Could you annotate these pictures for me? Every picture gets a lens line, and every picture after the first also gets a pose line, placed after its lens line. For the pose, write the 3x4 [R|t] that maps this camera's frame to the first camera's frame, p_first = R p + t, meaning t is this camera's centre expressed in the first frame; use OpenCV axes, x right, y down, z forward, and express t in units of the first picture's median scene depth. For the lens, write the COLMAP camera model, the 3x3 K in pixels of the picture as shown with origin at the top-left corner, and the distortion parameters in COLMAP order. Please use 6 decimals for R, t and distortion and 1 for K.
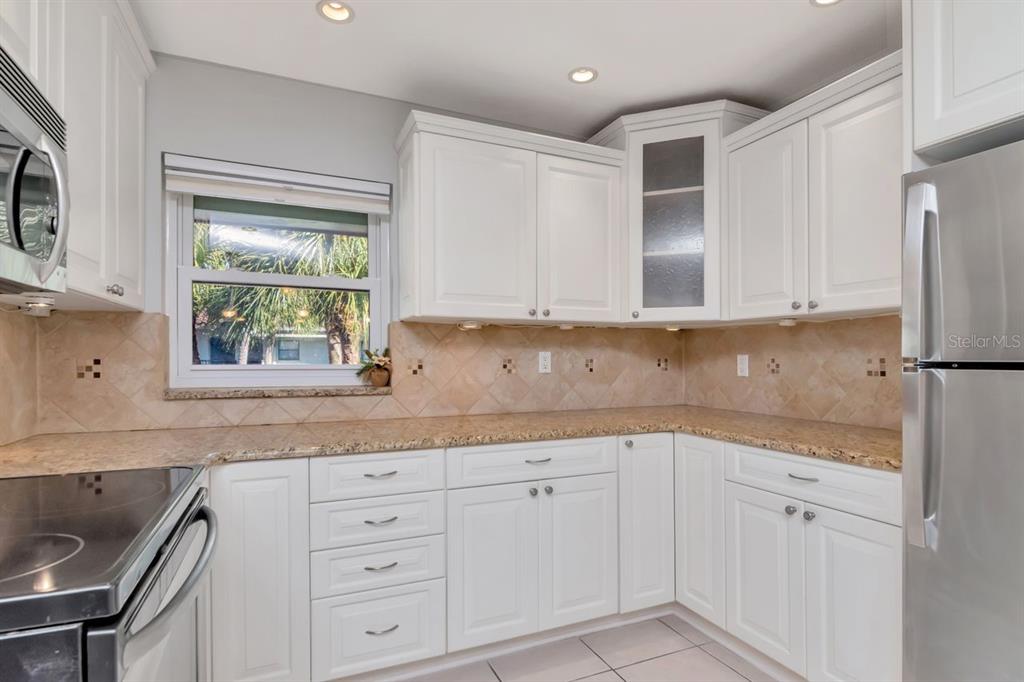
lens RADIAL K [[519.1, 0, 515.6], [0, 519.1, 358.3], [0, 0, 1]] dist [0.000979, -0.011565]
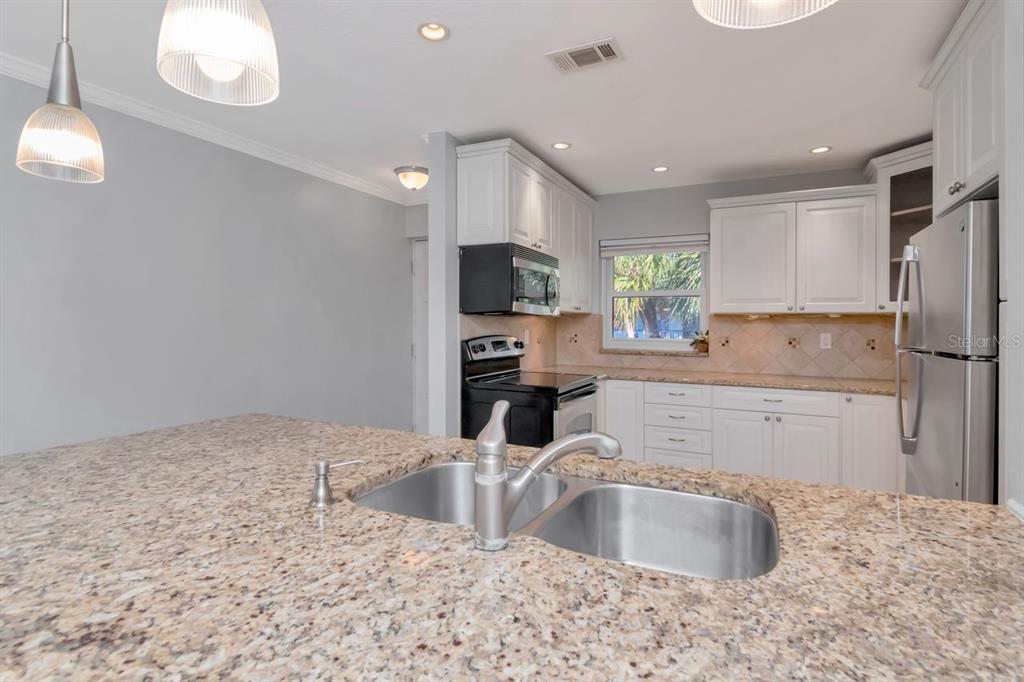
lens RADIAL K [[511.7, 0, 512.3], [0, 511.7, 335.8], [0, 0, 1]] dist [-0.012168, -0.000988]
pose [[0.634123, 0.021117, -0.772944, 0.660994], [-0.008819, 0.999760, 0.020078, -0.029725], [0.773182, -0.005915, 0.634157, -0.571093]]
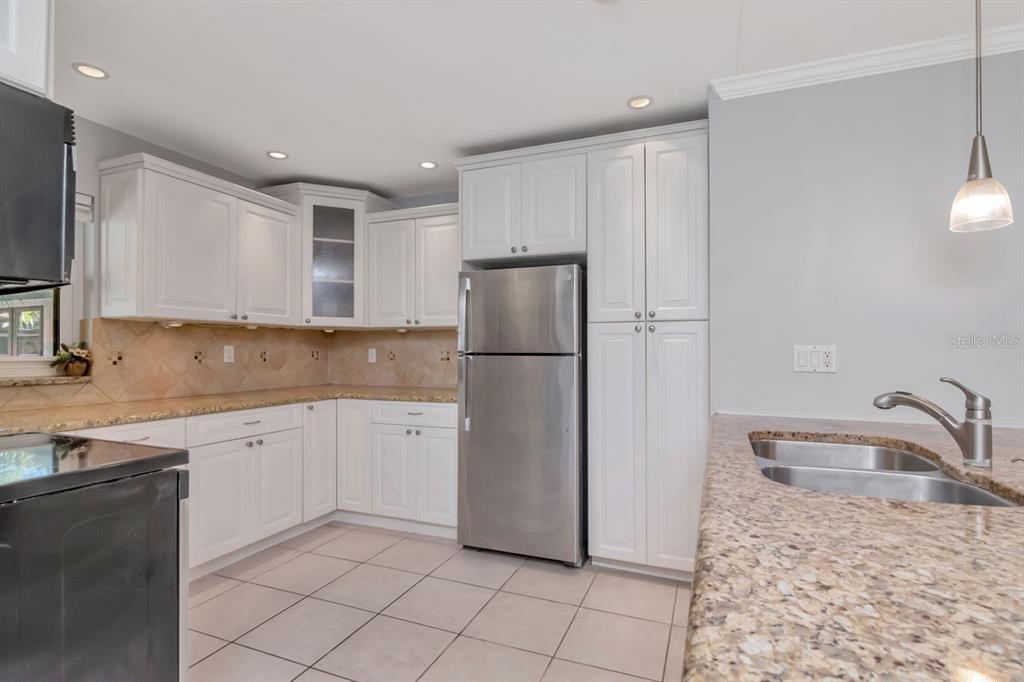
lens RADIAL K [[501.6, 0, 518.8], [0, 501.6, 347.4], [0, 0, 1]] dist [-0.000246, -0.008369]
pose [[0.714544, 0.005122, 0.699571, -0.341540], [-0.000916, 0.999979, -0.006386, -0.001456], [-0.699590, 0.003923, 0.714534, -0.431391]]
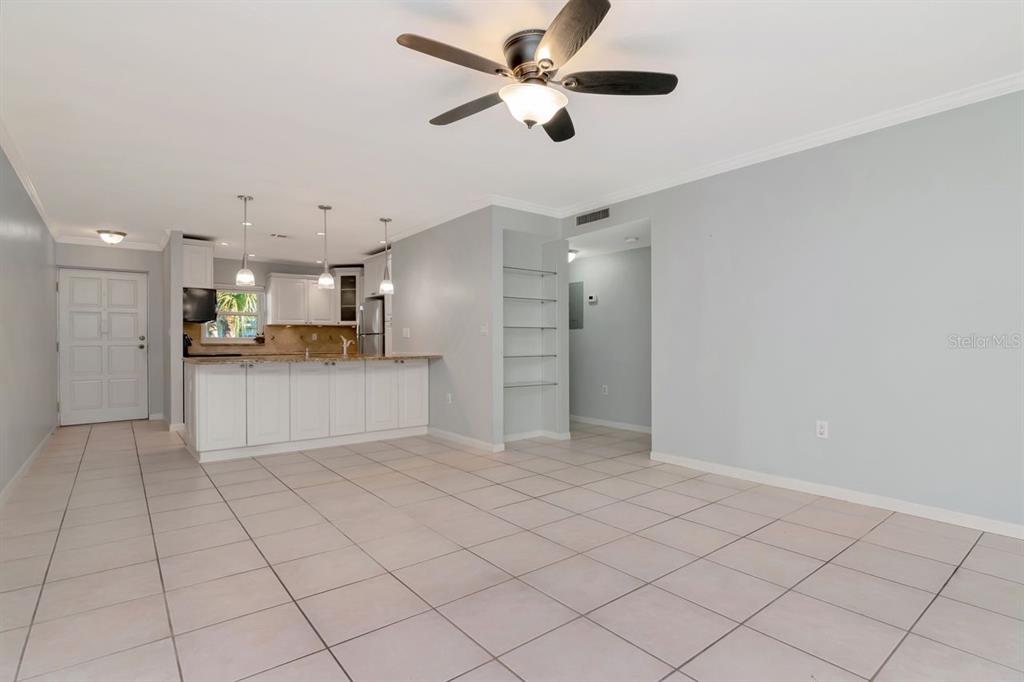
lens RADIAL K [[501.6, 0, 518.8], [0, 501.6, 347.4], [0, 0, 1]] dist [-0.000246, -0.008369]
pose [[0.965620, -0.008613, 0.259815, 0.555573], [0.007096, 0.999952, 0.006780, 0.072656], [-0.259861, -0.004703, 0.965635, -2.802821]]
